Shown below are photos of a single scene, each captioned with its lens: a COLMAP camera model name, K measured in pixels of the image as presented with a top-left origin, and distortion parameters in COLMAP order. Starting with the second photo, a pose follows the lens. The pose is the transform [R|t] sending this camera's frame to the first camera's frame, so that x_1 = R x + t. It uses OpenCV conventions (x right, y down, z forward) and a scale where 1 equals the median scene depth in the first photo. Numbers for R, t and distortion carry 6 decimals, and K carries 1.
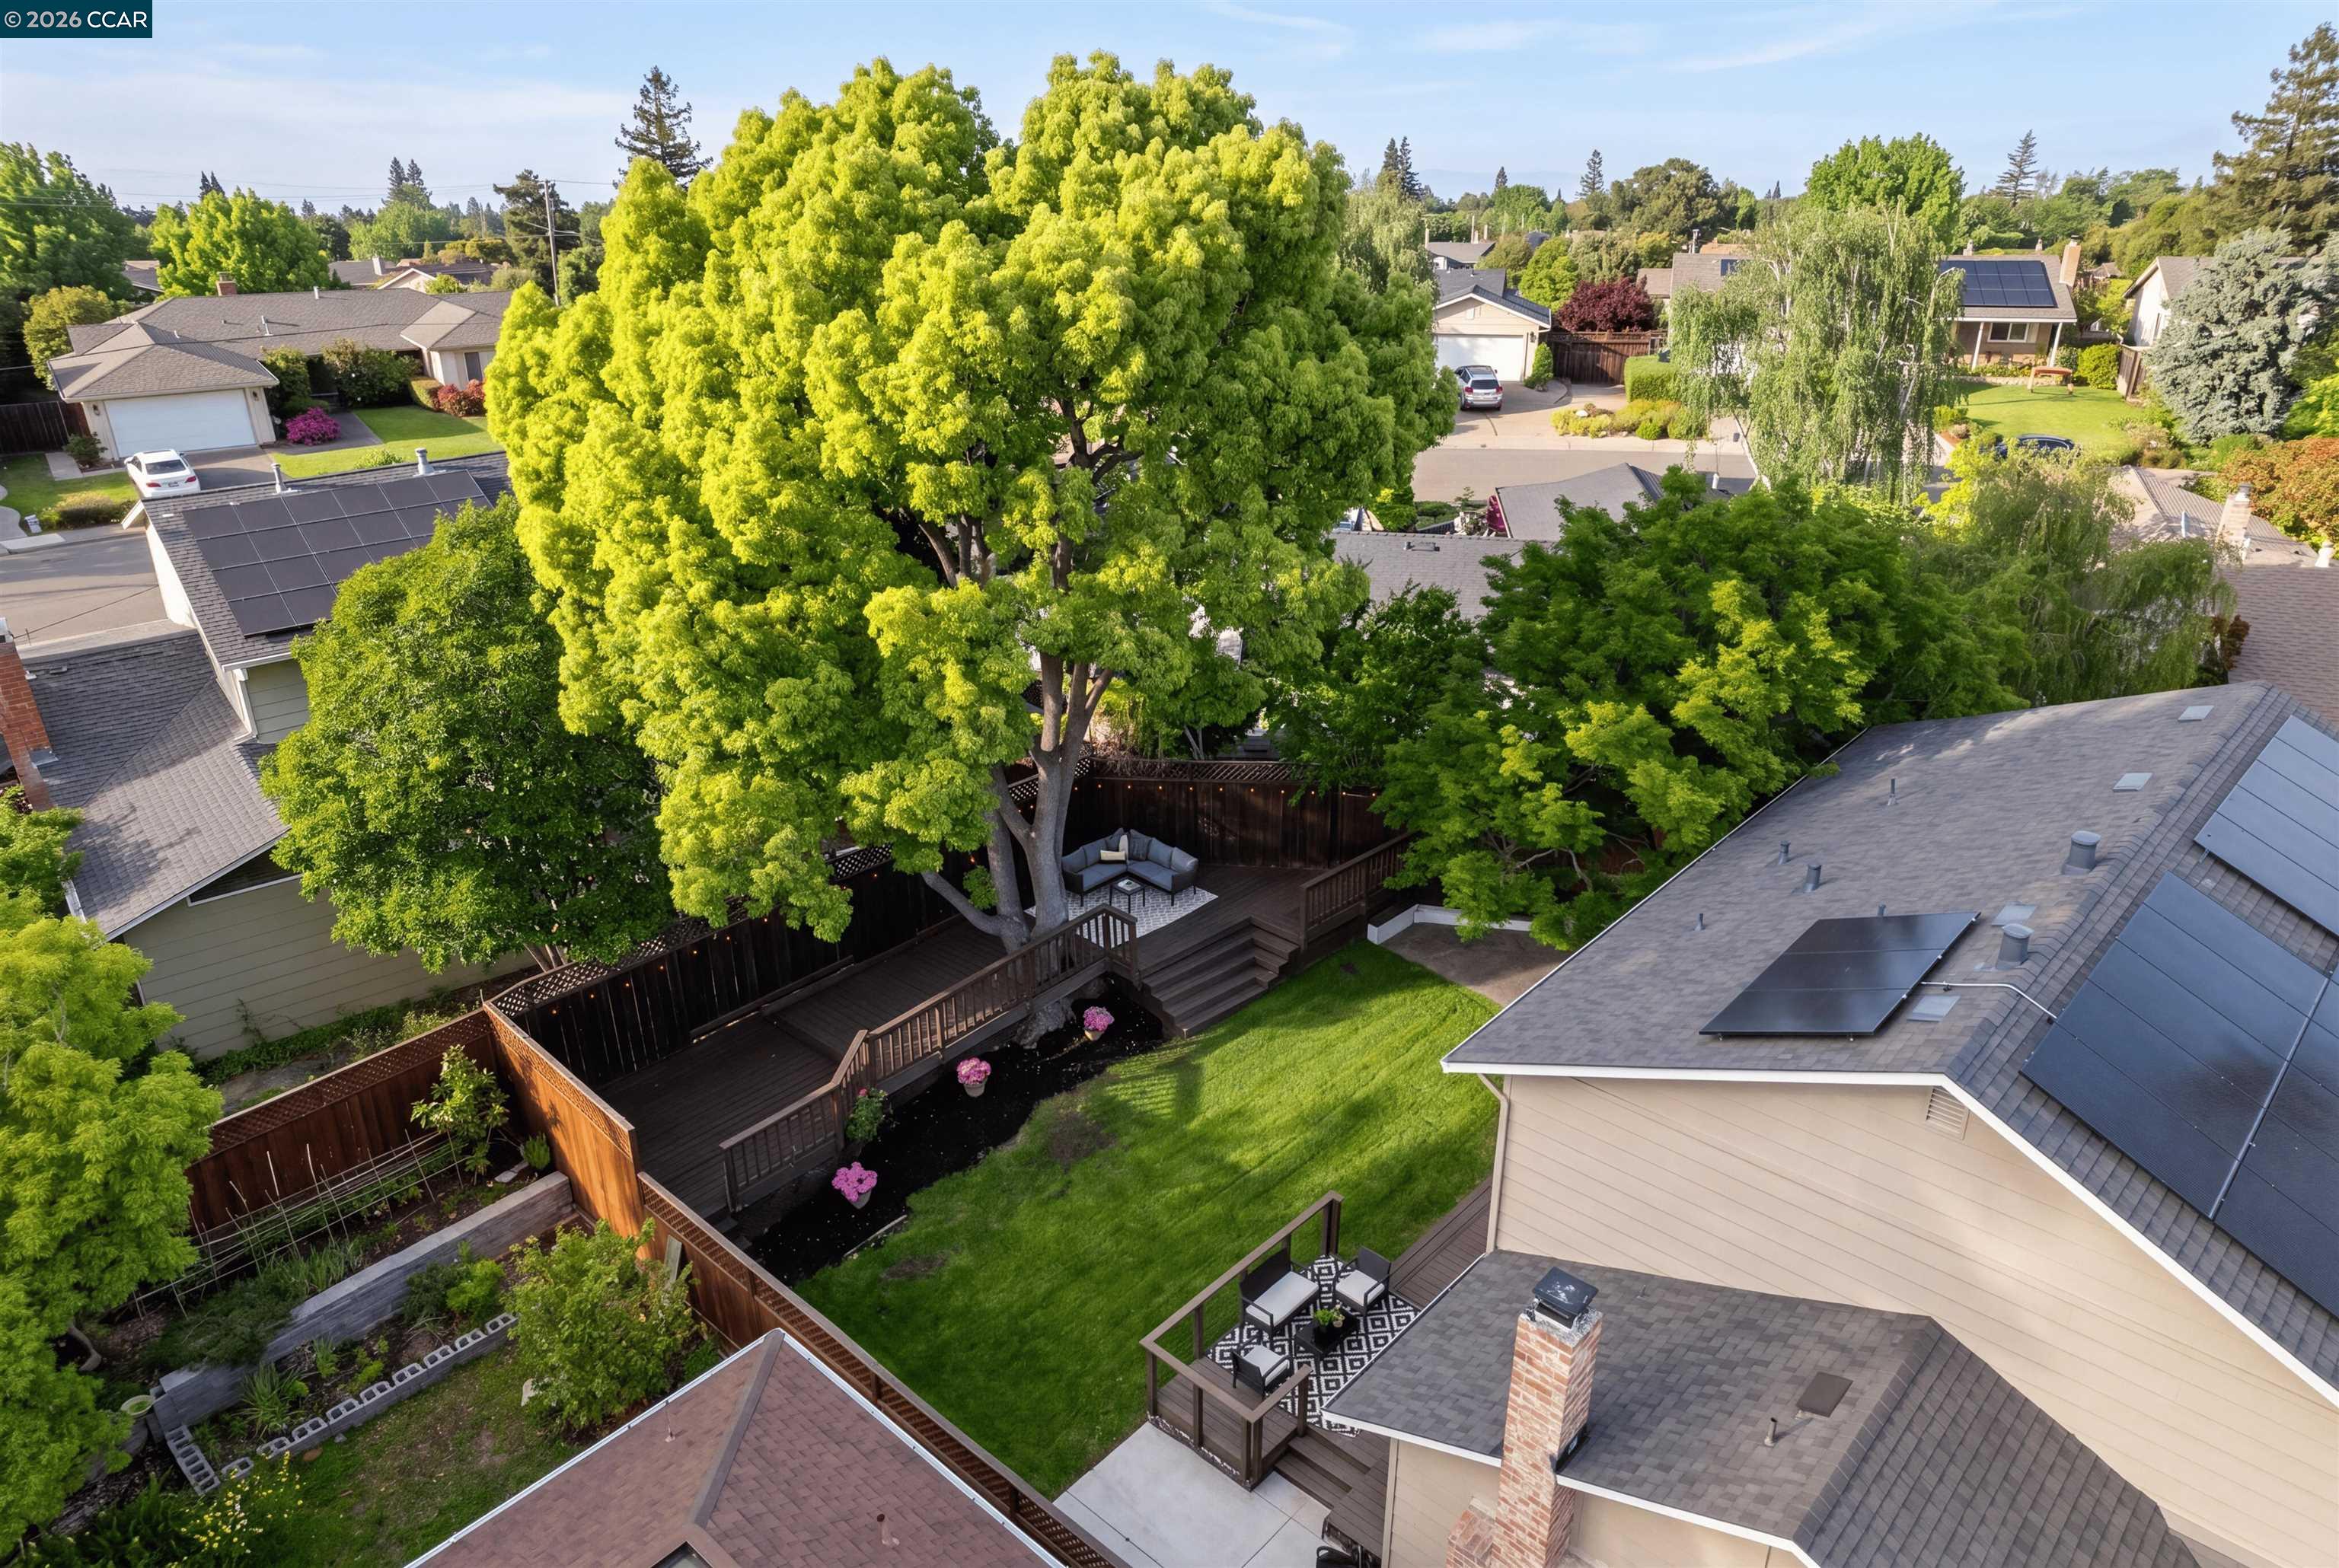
lens RADIAL K [[1711.4, 0, 1218.5], [0, 1711.4, 799.1], [0, 0, 1]] dist [0.029057, -0.033320]
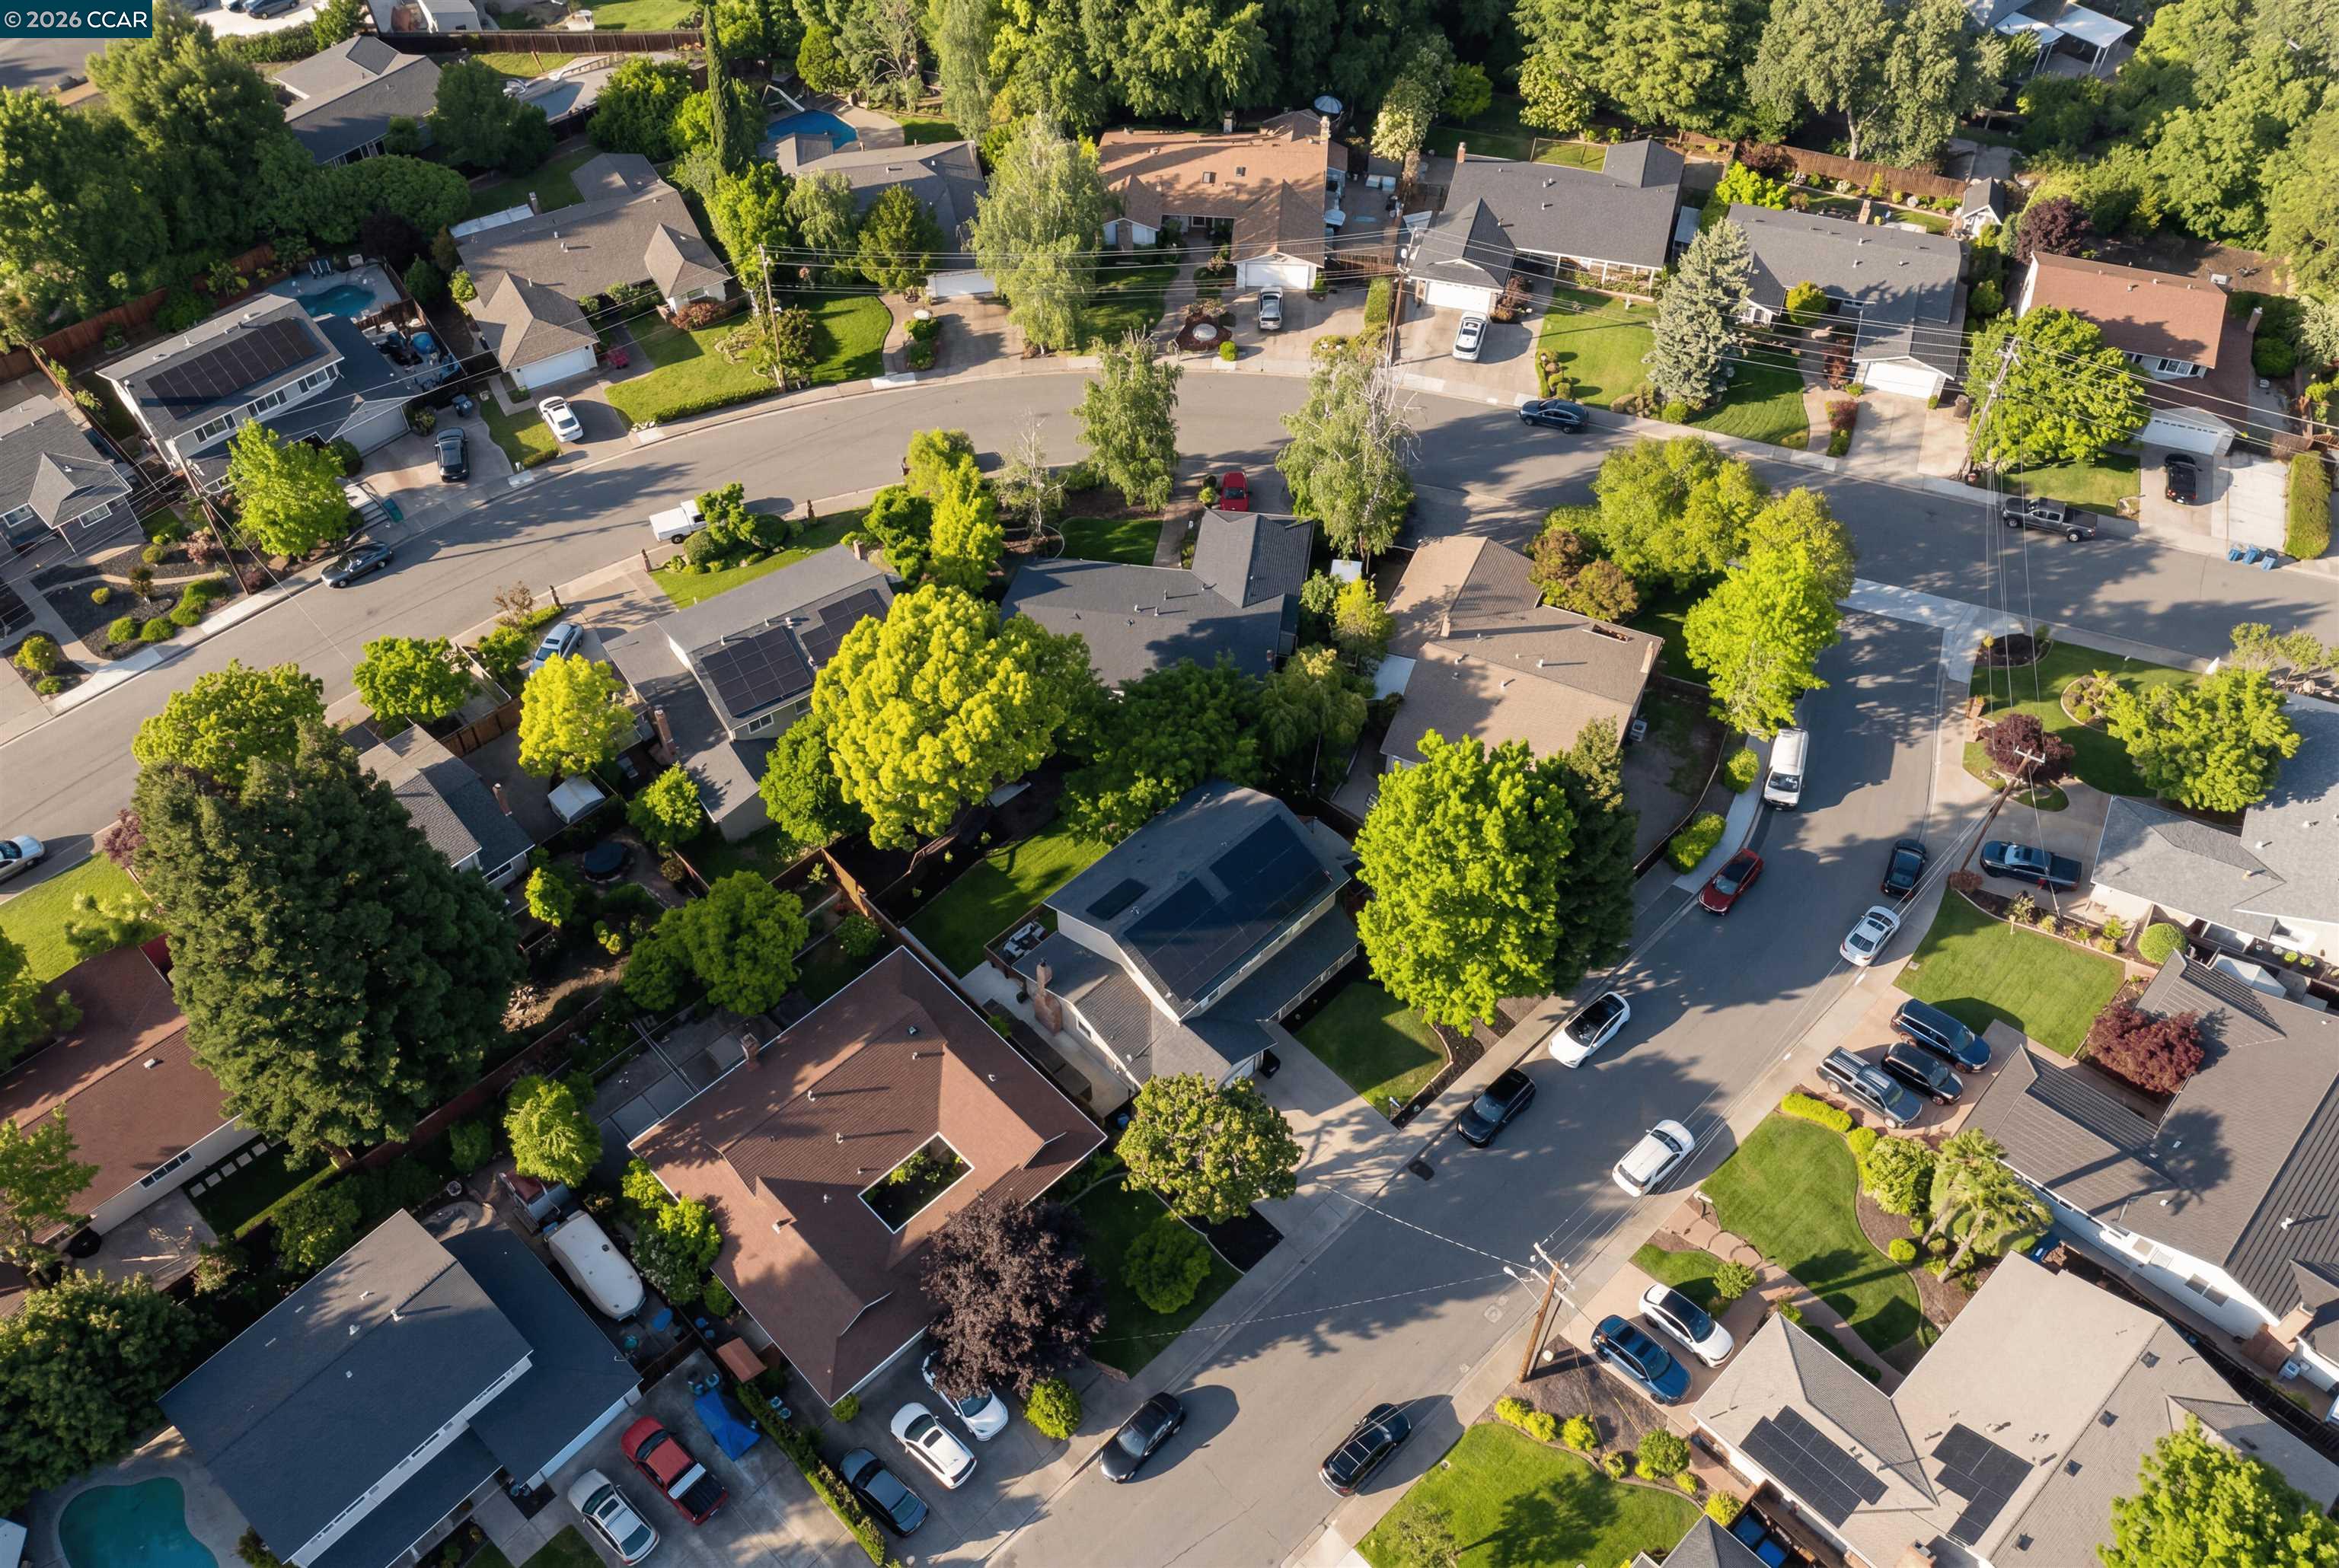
lens RADIAL K [[1974.6, 0, 1150.3], [0, 1974.6, 794.7], [0, 0, 1]] dist [0.030144, -0.005439]
pose [[0.995429, 0.063873, -0.071008, 0.660767], [-0.029494, 0.912712, 0.407538, -1.947626], [0.090840, -0.403580, 0.910423, -3.129728]]
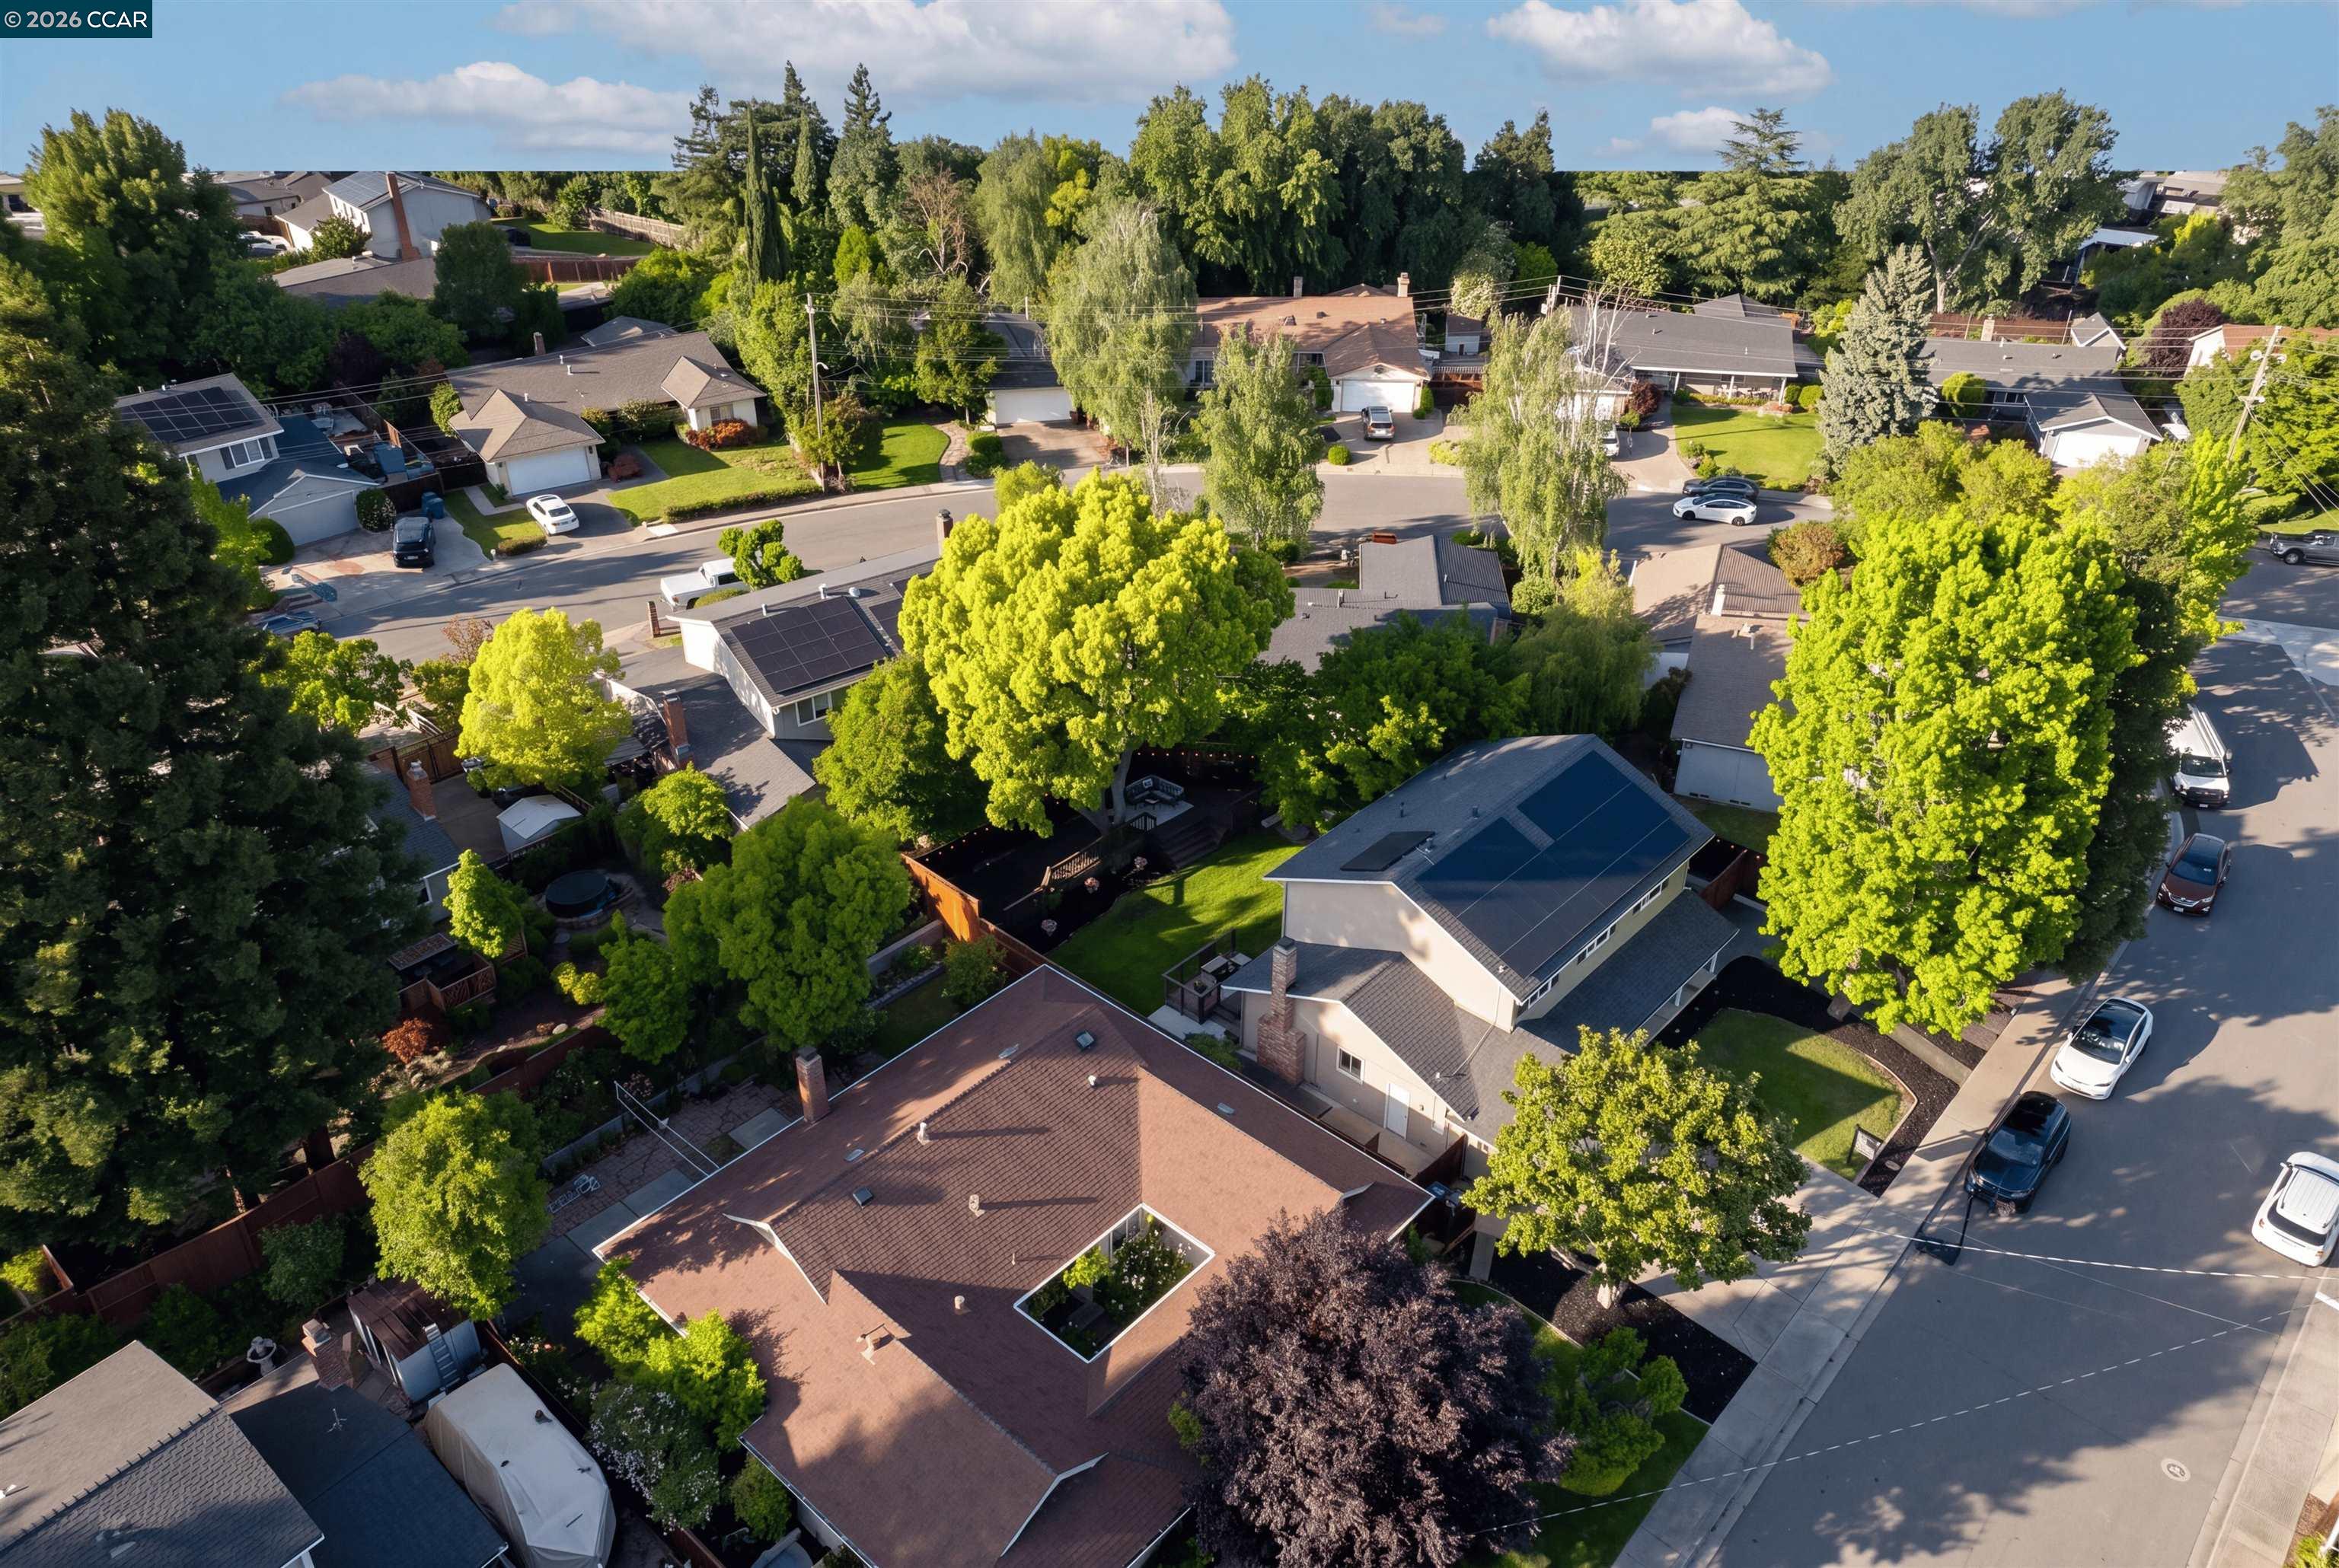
lens RADIAL K [[1711.4, 0, 1189.8], [0, 1711.4, 768.9], [0, 0, 1]] dist [0.029057, -0.033320]
pose [[0.999858, 0.004381, -0.016282, 0.043221], [-0.002798, 0.995380, 0.095974, -0.277416], [0.016628, -0.095914, 0.995251, -1.660796]]
